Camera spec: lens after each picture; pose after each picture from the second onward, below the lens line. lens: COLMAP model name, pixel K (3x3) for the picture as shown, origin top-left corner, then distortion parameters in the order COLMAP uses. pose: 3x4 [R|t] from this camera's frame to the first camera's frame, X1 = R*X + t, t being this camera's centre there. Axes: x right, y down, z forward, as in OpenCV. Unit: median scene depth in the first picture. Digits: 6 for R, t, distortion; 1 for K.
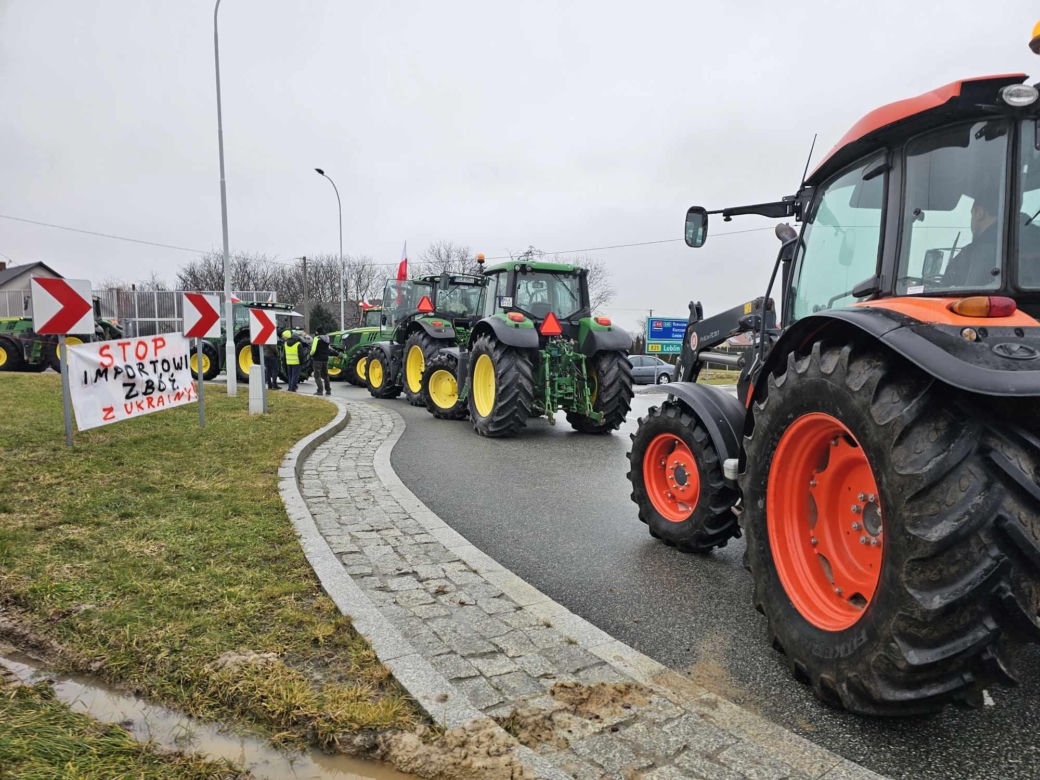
lens RADIAL K [[717.0, 0, 524.0], [0, 717.0, 411.9], [0, 0, 1]] dist [0.161000, -0.222435]
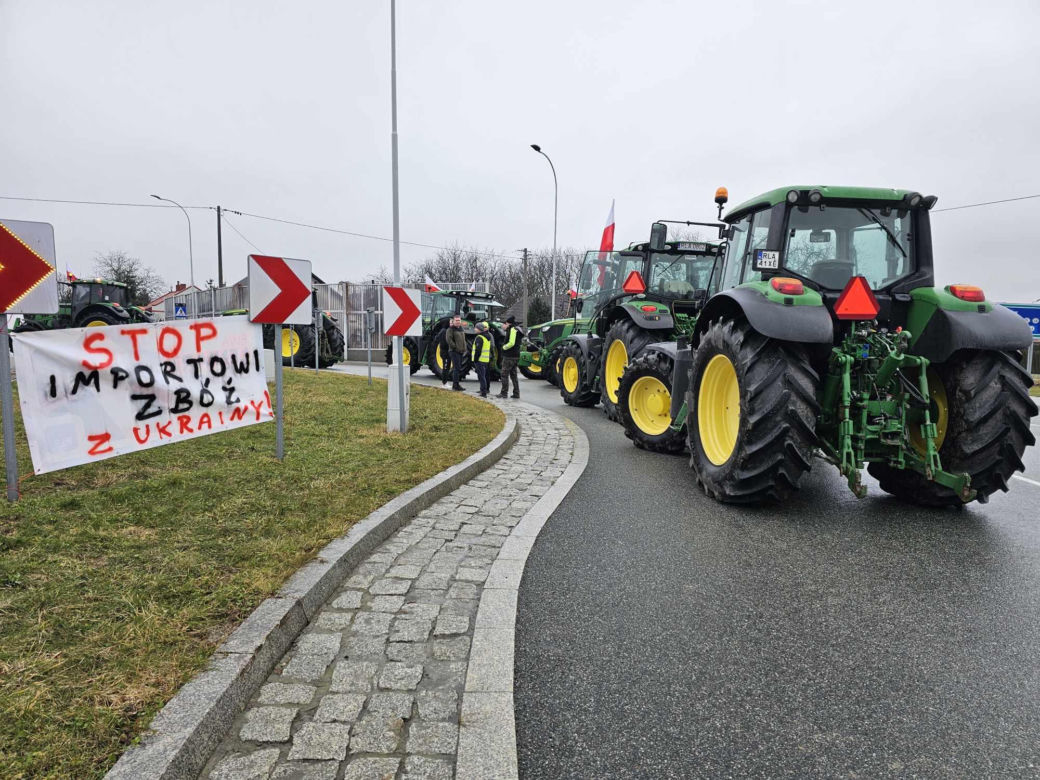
lens RADIAL K [[717.0, 0, 524.0], [0, 717.0, 411.9], [0, 0, 1]] dist [0.161000, -0.222435]
pose [[0.953820, 0.039954, -0.297709, -0.031371], [-0.037640, 0.999200, 0.013506, -0.037096], [0.298010, -0.001677, 0.954561, 0.410589]]
